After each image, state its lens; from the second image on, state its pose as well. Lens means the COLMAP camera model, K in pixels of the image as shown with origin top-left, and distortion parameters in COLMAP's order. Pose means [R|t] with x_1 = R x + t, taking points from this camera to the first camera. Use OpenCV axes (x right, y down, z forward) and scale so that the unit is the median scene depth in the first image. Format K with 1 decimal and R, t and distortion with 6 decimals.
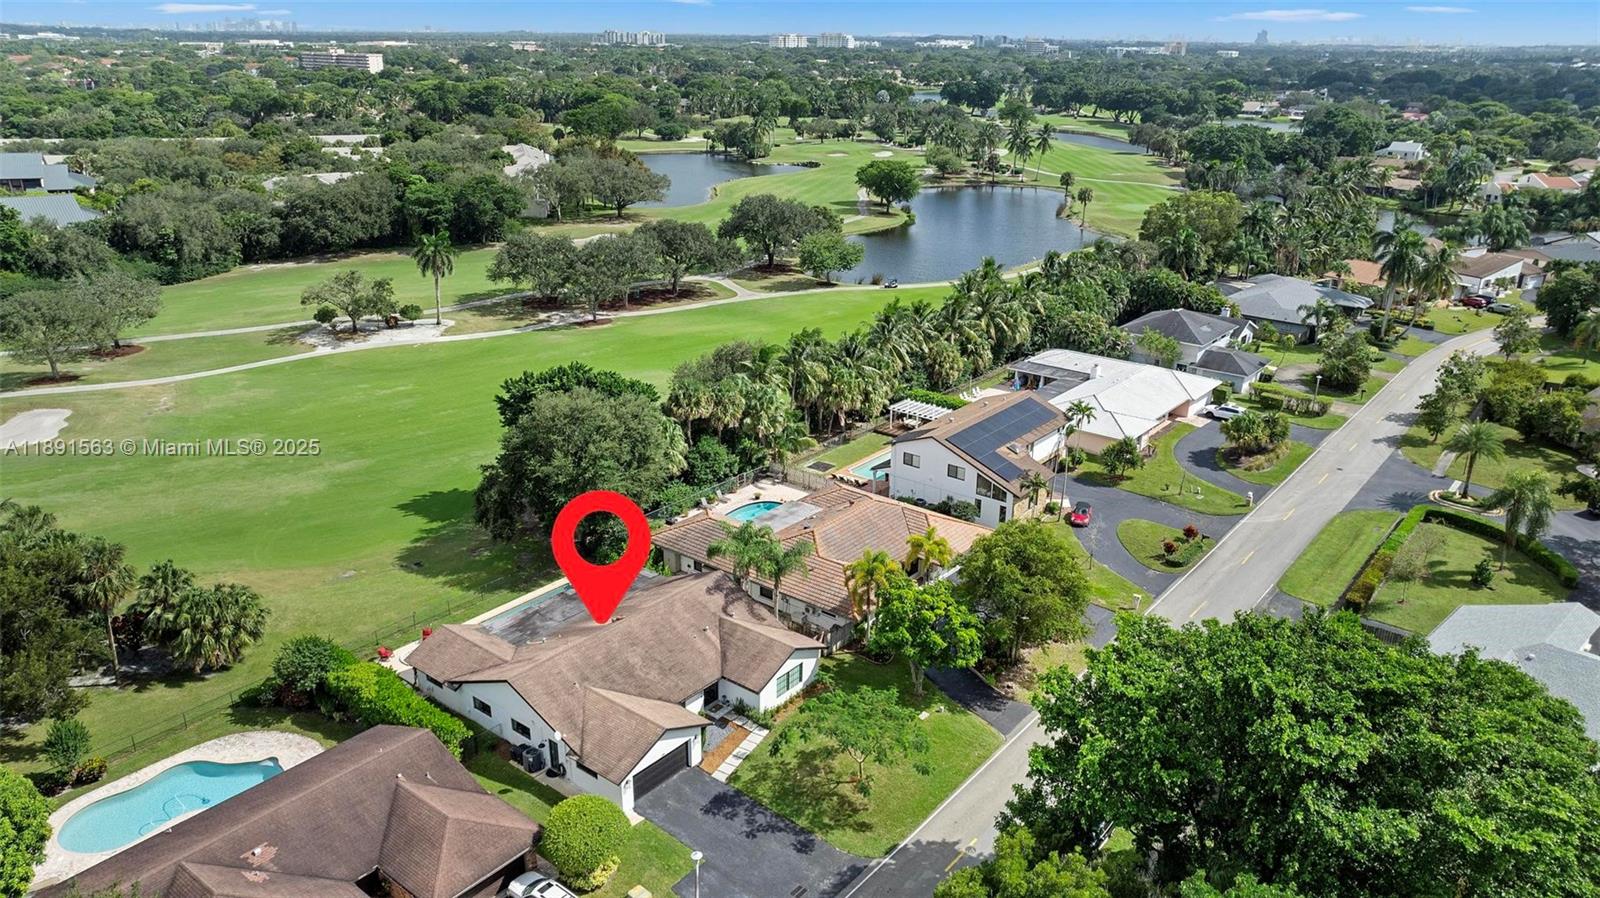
lens RADIAL K [[1108.1, 0, 800.0], [0, 1108.1, 449.0], [0, 0, 1]] dist [-0.069996, 0.062959]
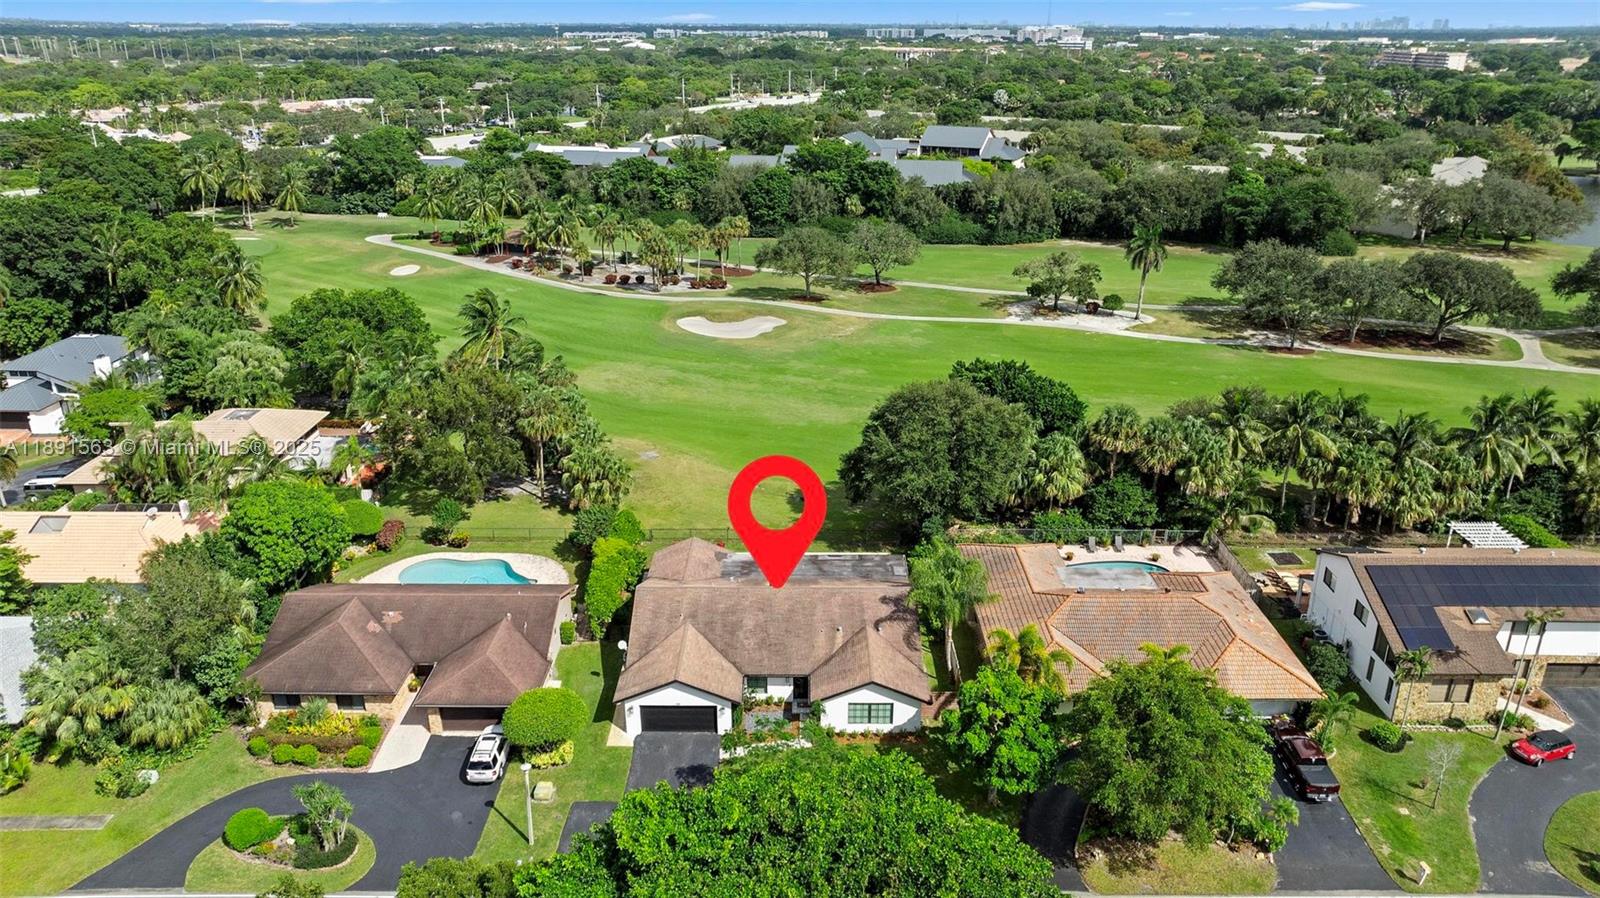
lens RADIAL K [[1108.1, 0, 800.0], [0, 1108.1, 449.0], [0, 0, 1]] dist [-0.069996, 0.062959]
pose [[0.610071, 0.266993, -0.746008, 0.267011], [-0.266351, 0.955831, 0.124271, -0.046221], [0.746238, 0.122886, 0.654239, 0.148800]]
